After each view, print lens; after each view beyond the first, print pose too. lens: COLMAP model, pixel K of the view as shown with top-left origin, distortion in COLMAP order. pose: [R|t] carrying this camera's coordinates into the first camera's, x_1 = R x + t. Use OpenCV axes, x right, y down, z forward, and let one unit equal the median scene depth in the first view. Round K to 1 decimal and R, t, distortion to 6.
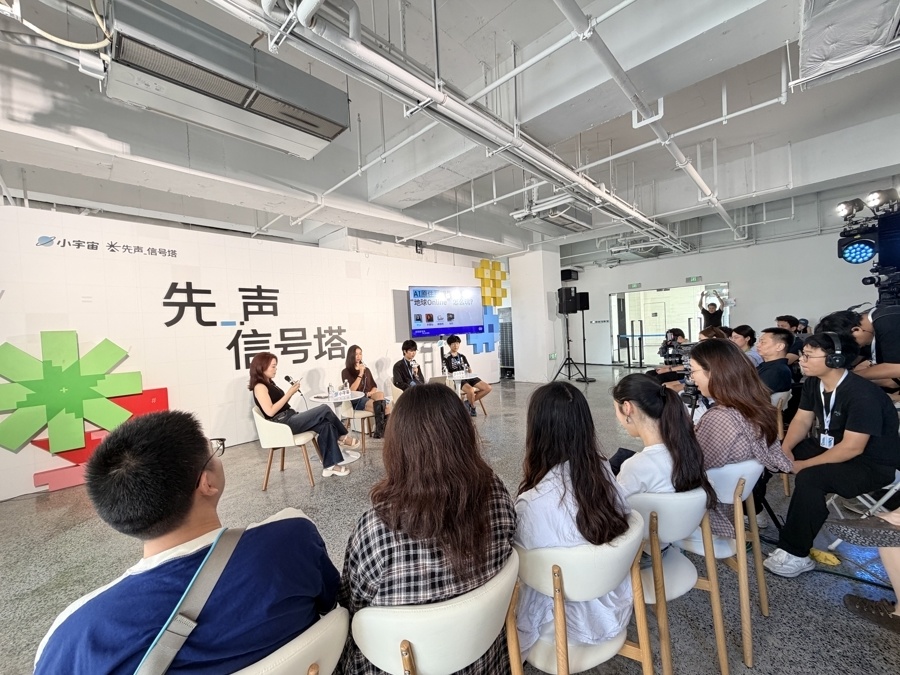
lens RADIAL K [[360.7, 0, 445.5], [0, 360.7, 336.1], [0, 0, 1]] dist [0.002688, -0.000916]
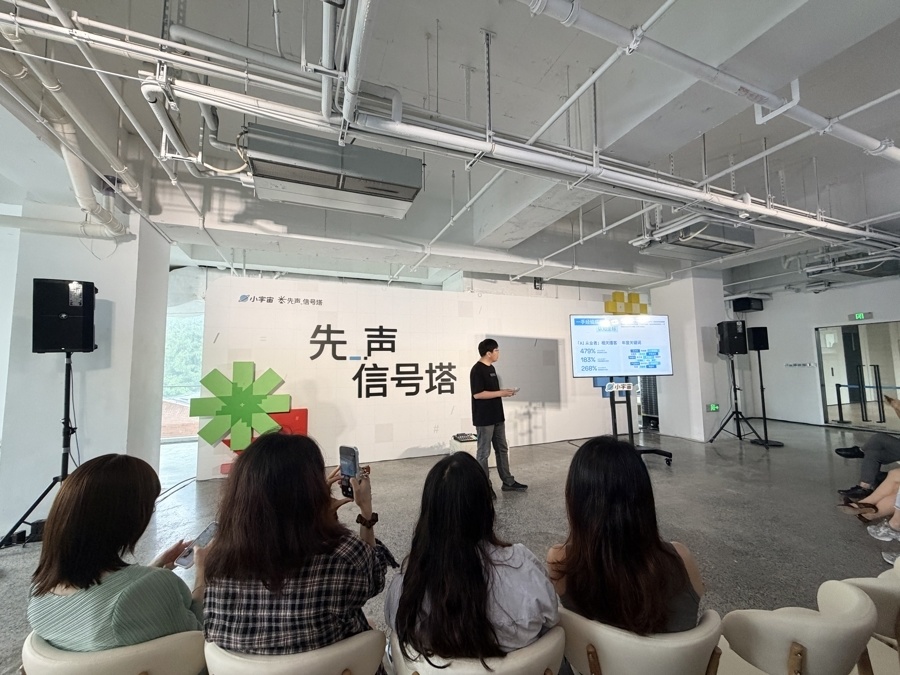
lens RADIAL K [[360.7, 0, 447.7], [0, 360.7, 335.4], [0, 0, 1]] dist [0.002688, -0.000916]
pose [[0.909320, 0.000358, -0.416098, 0.167592], [-0.039025, 0.995665, -0.084425, -0.020738], [0.414264, 0.093007, 0.905392, 0.040049]]
